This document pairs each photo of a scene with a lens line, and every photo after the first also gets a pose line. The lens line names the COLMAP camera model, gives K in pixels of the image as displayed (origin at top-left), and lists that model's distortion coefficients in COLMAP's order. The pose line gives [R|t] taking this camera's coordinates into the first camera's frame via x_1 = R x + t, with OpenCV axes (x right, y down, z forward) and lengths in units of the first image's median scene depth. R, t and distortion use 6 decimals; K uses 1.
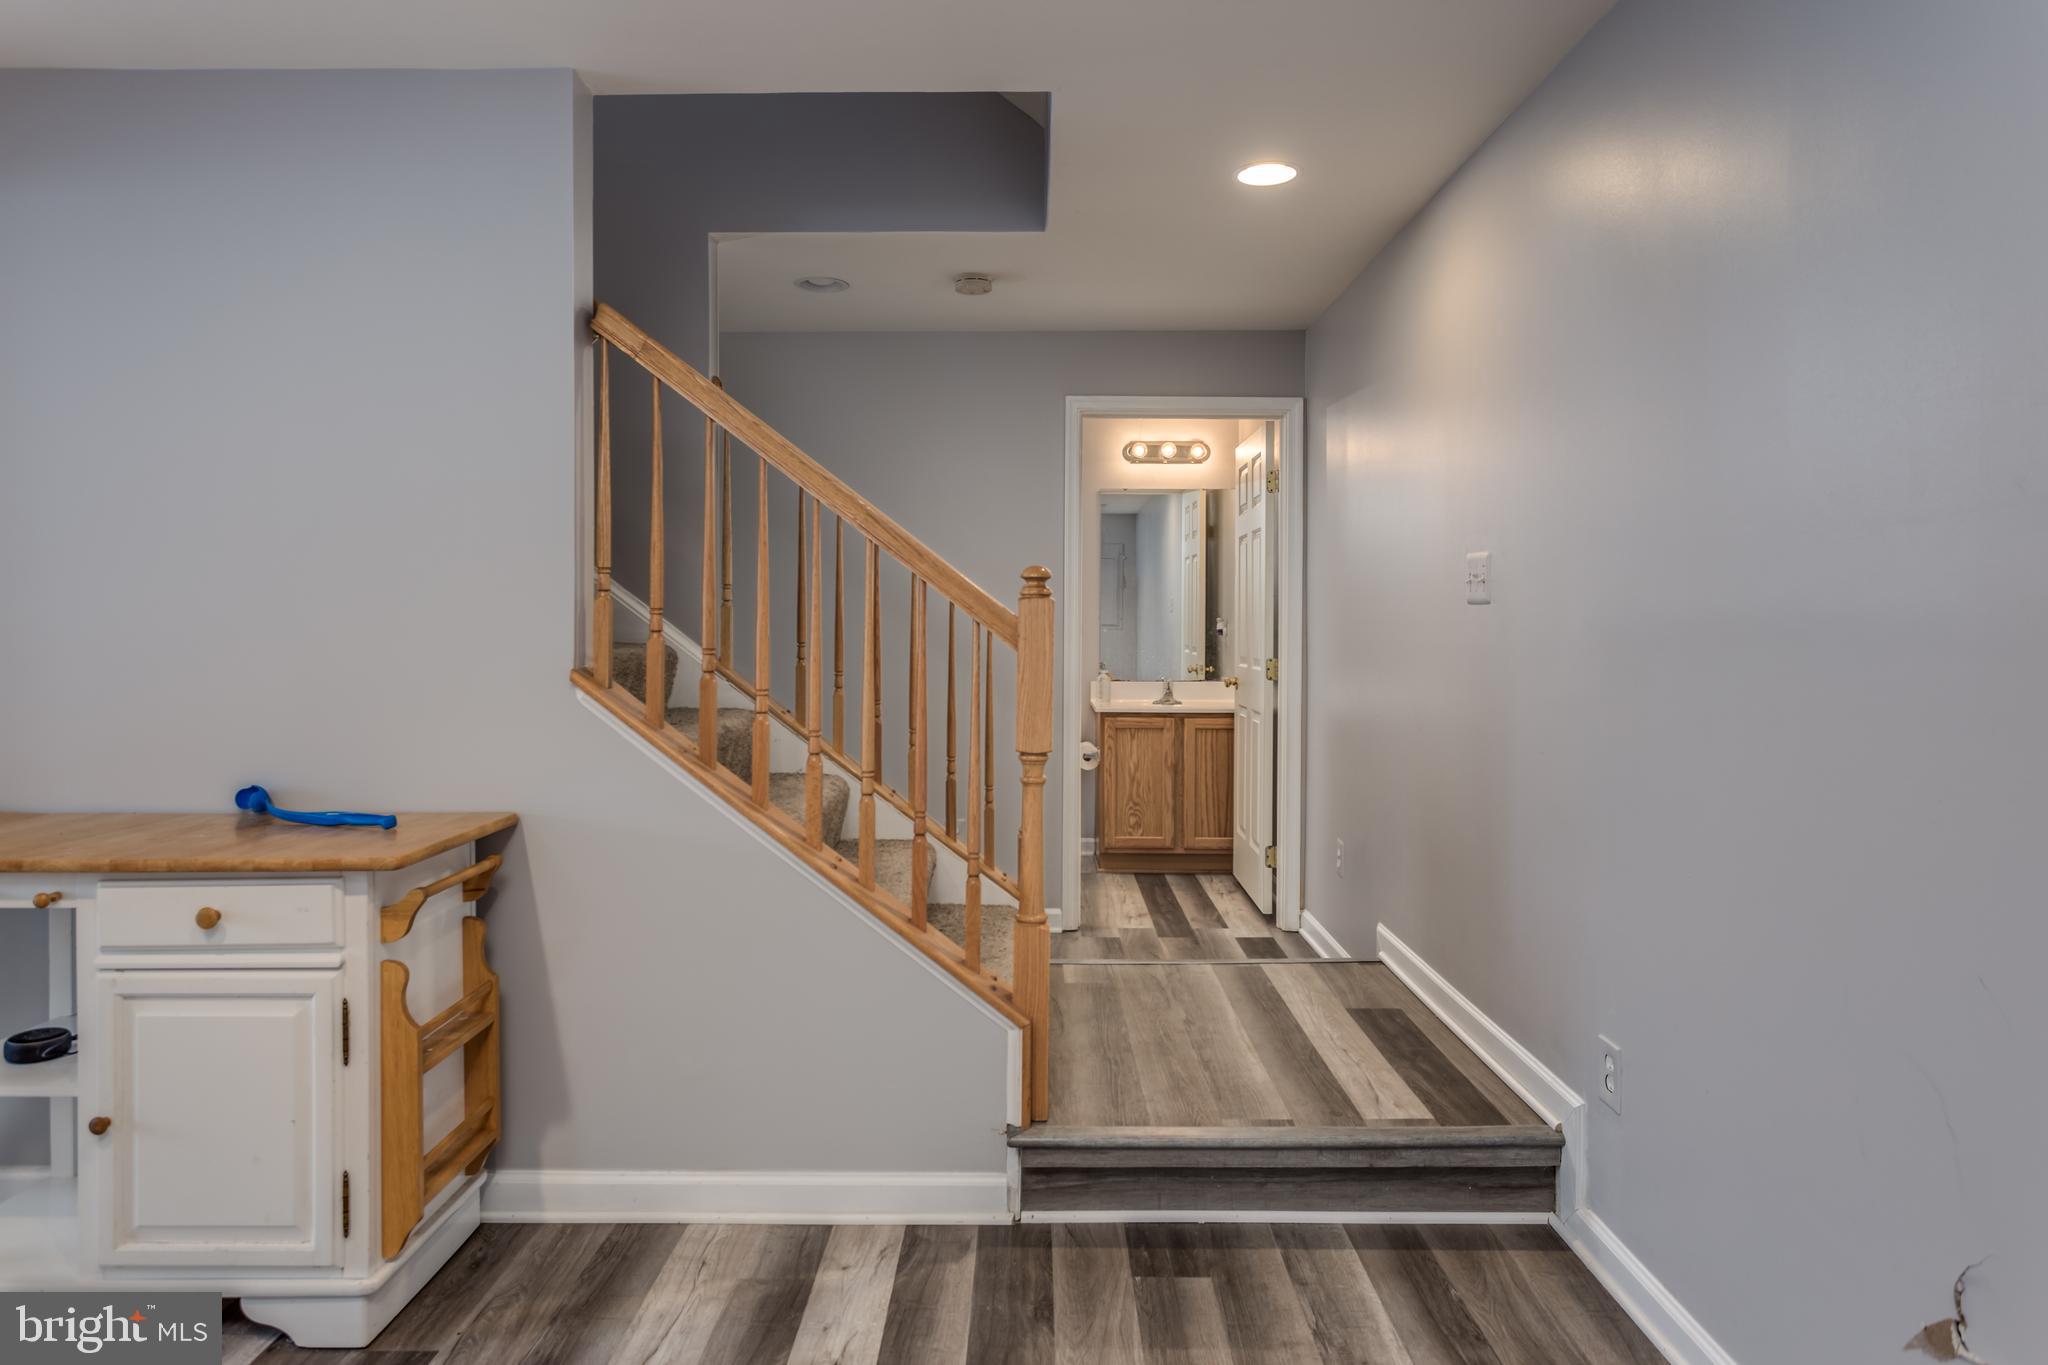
lens RADIAL K [[1226.7, 0, 1028.8], [0, 1226.7, 636.9], [0, 0, 1]] dist [0.000335, 0.000163]
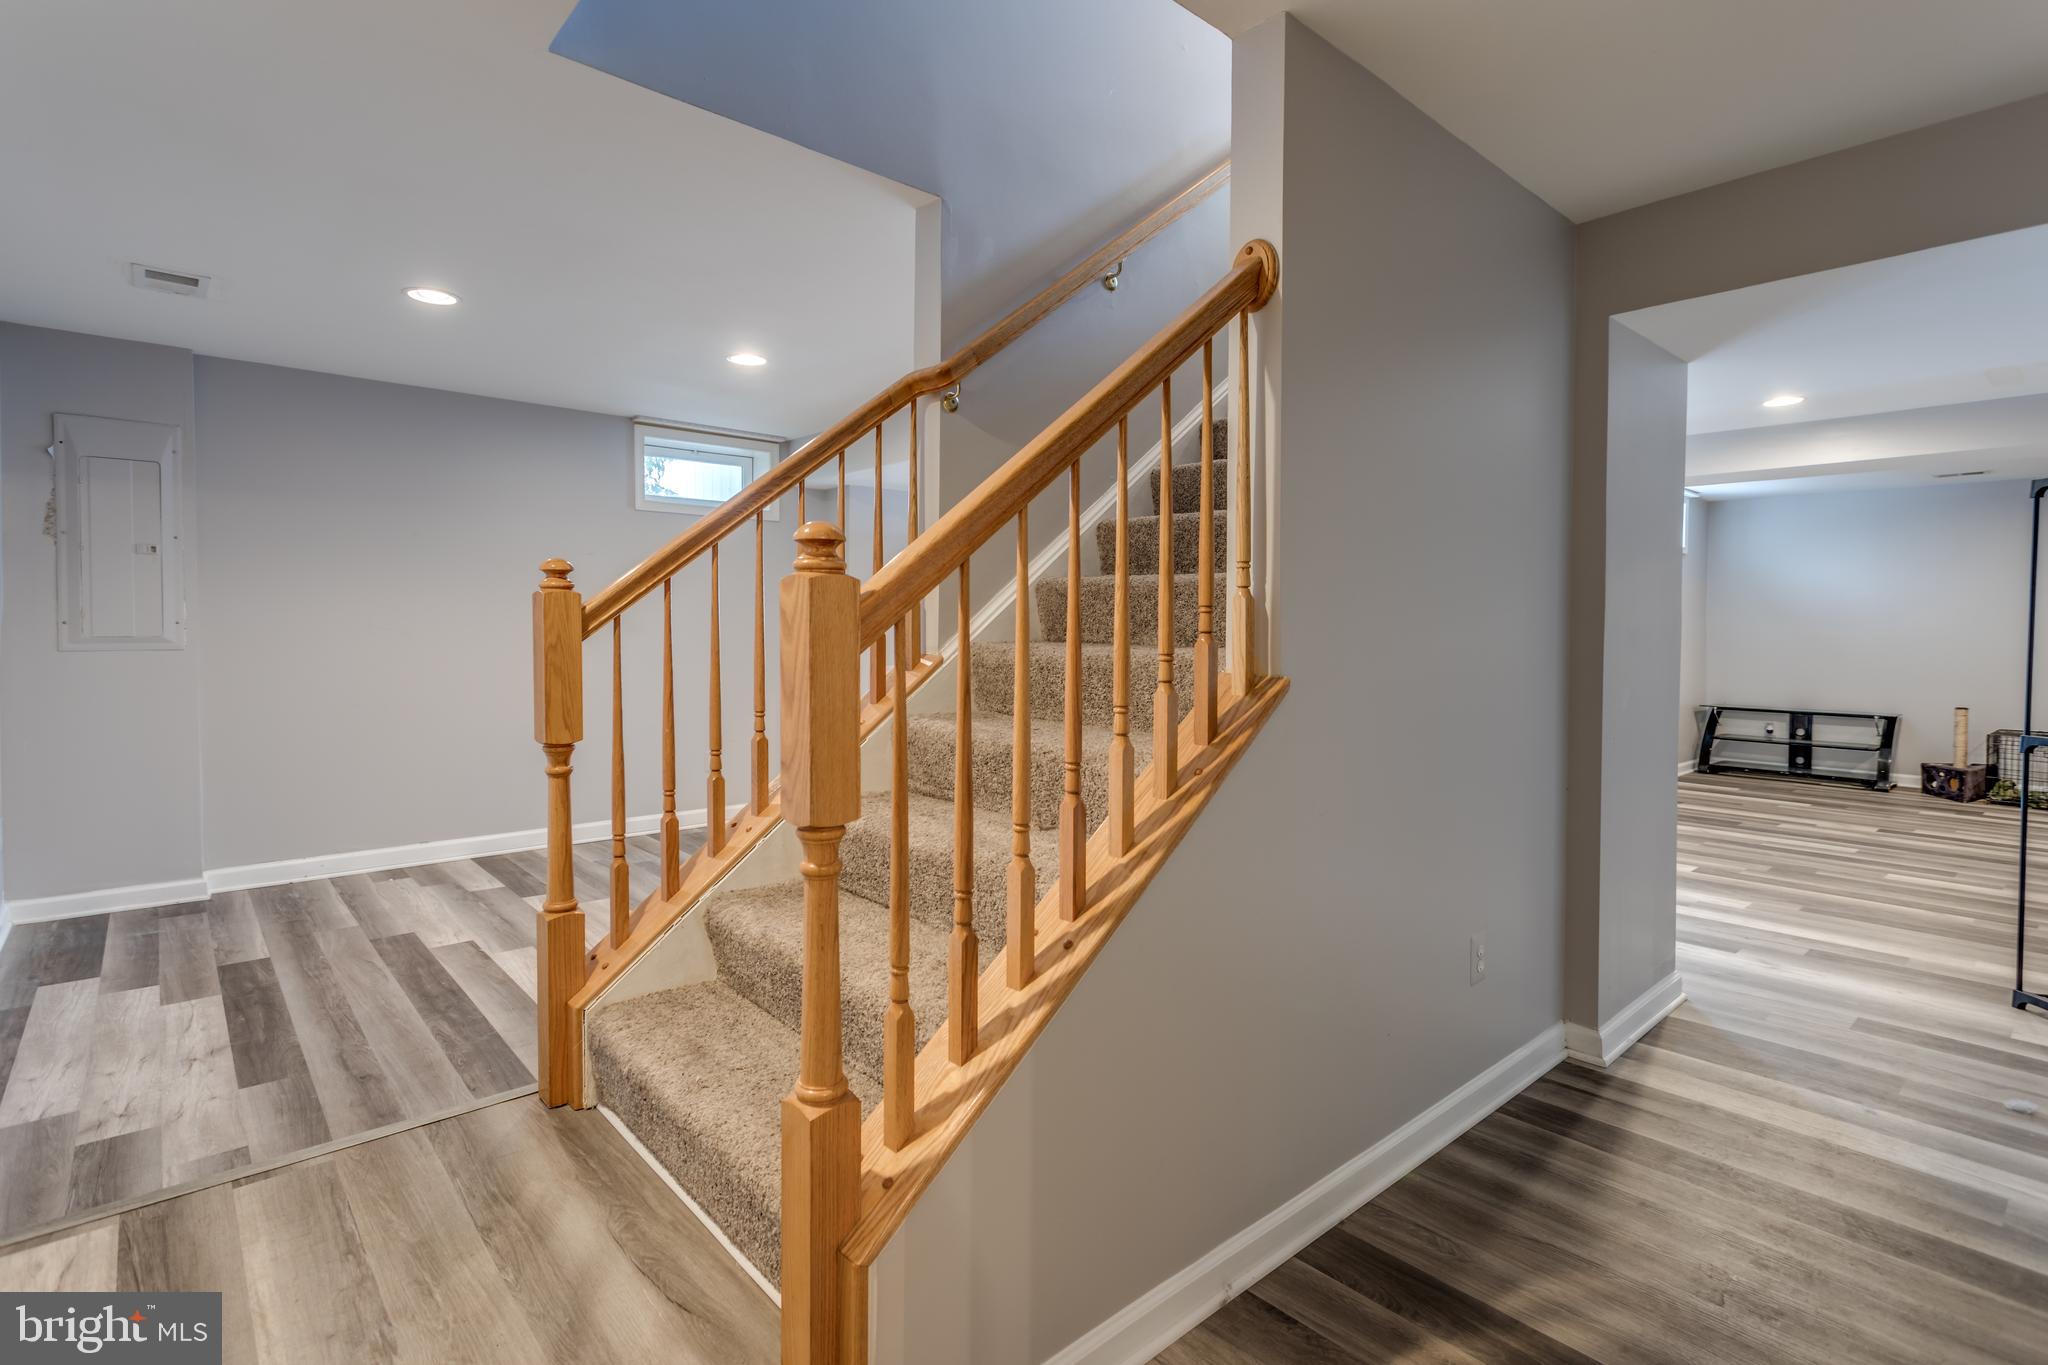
lens RADIAL K [[982.4, 0, 1033.9], [0, 982.4, 638.4], [0, 0, 1]] dist [0.002393, 0.000479]
pose [[-0.739467, 0.007662, -0.673149, 0.241222], [-0.010378, 0.999687, 0.022779, -0.017569], [0.673113, 0.023830, -0.739156, 1.737321]]
